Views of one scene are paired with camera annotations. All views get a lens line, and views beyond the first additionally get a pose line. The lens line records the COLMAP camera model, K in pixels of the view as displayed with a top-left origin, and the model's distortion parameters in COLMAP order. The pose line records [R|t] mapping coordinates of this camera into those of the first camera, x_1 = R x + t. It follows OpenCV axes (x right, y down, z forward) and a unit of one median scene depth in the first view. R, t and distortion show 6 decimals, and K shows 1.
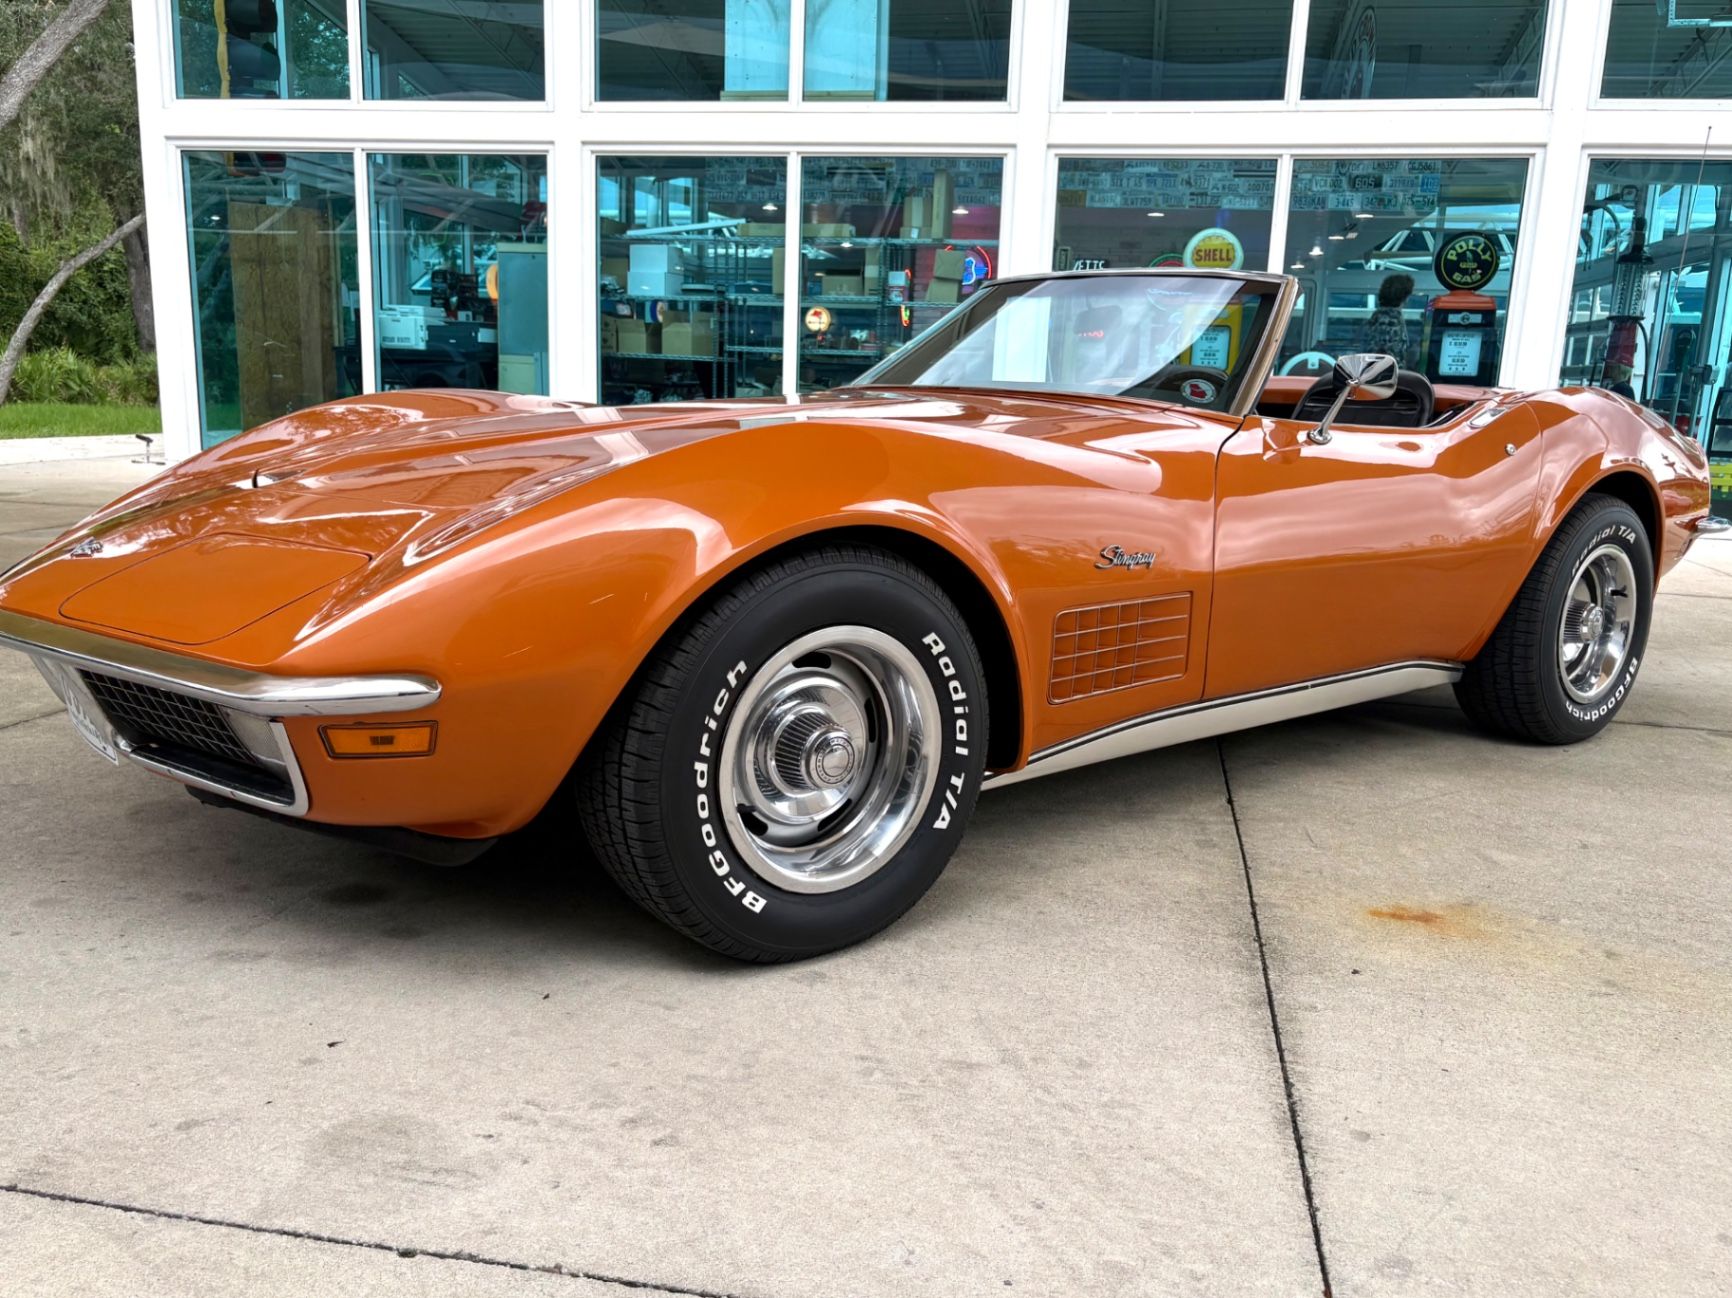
lens RADIAL K [[1405.0, 0, 860.6], [0, 1405.0, 674.6], [0, 0, 1]] dist [0.024506, 0.001565]
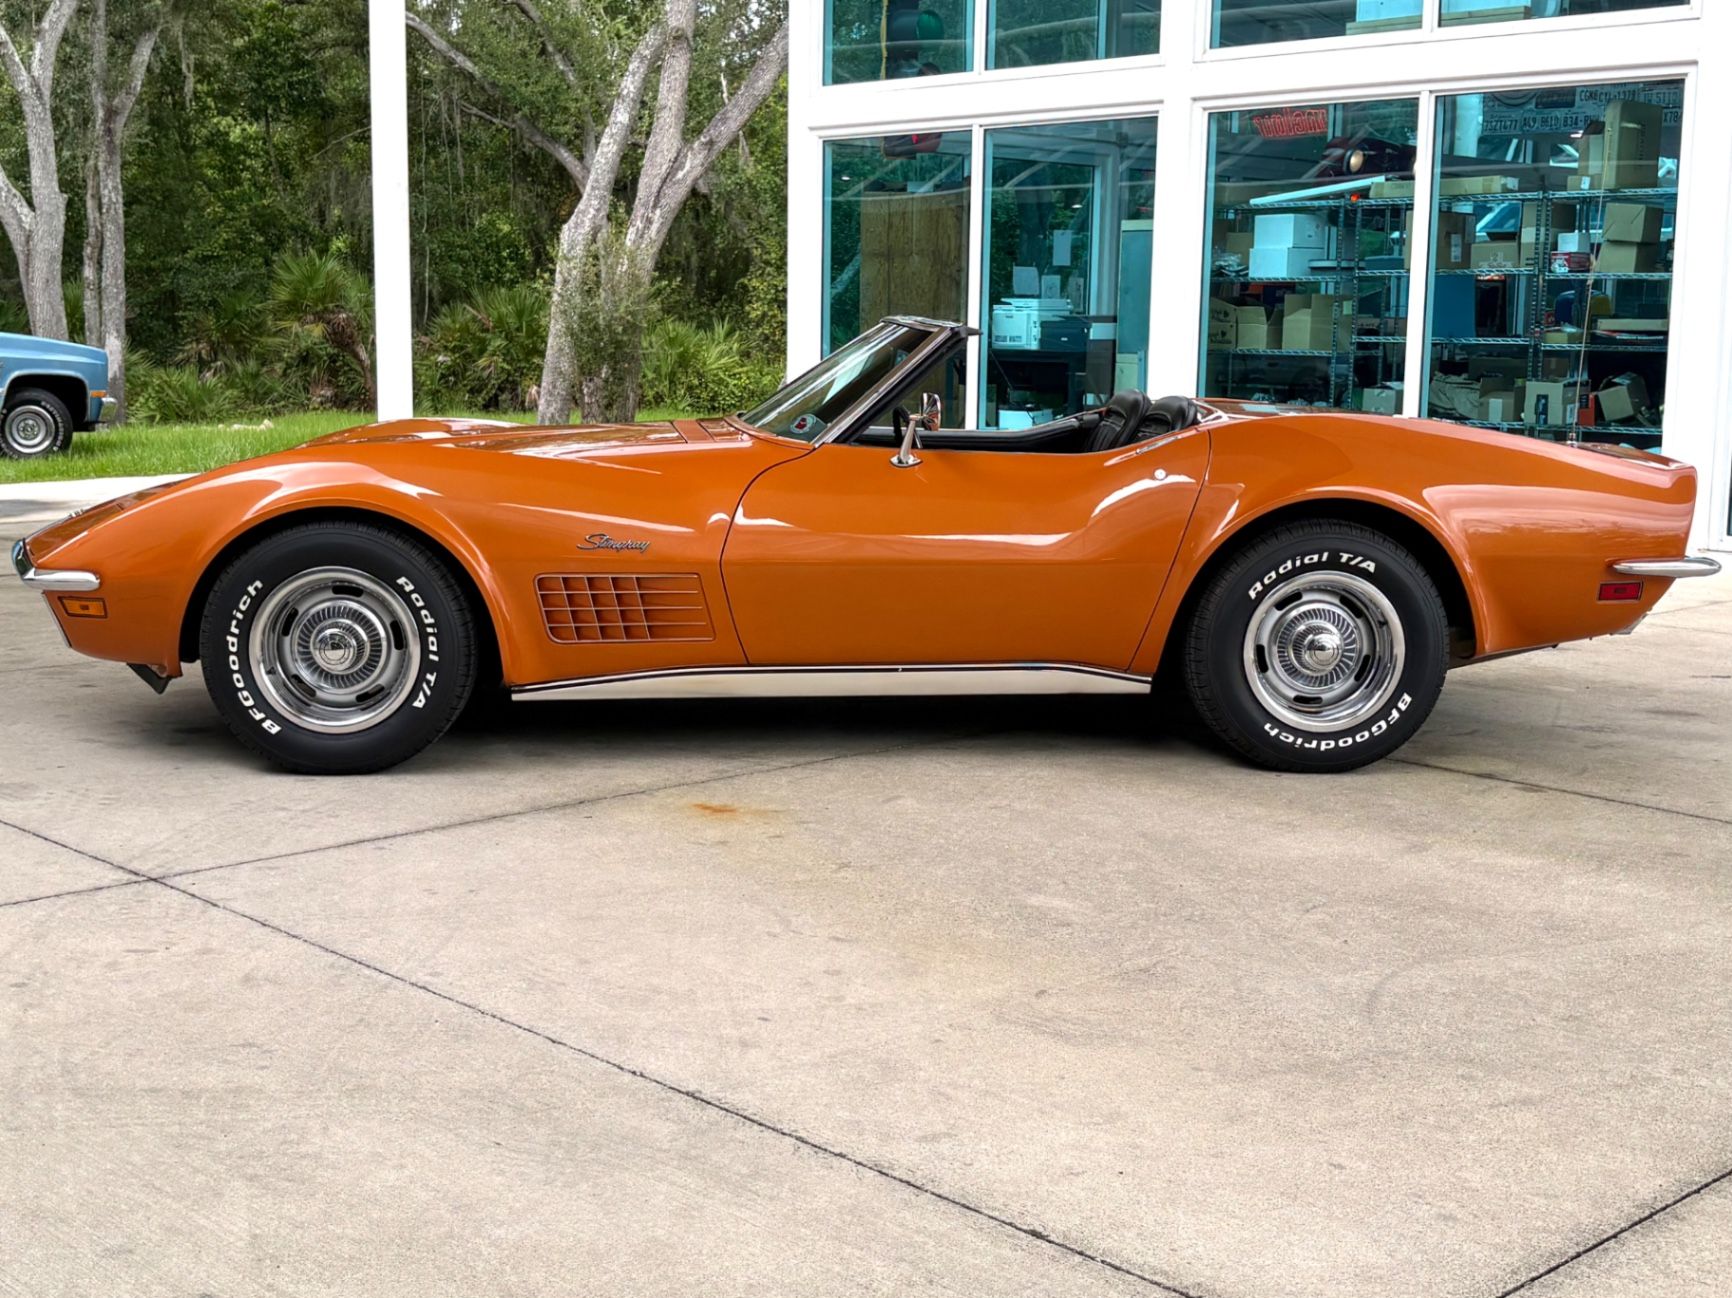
lens RADIAL K [[2237.6, 0, 866.0], [0, 2237.6, 649.0], [0, 0, 1]] dist [0.164010, -0.518075]
pose [[0.827509, 0.057806, -0.558469, 1.599979], [-0.101490, 0.993701, -0.047526, 0.099310], [0.552204, 0.096007, 0.828163, -0.678740]]
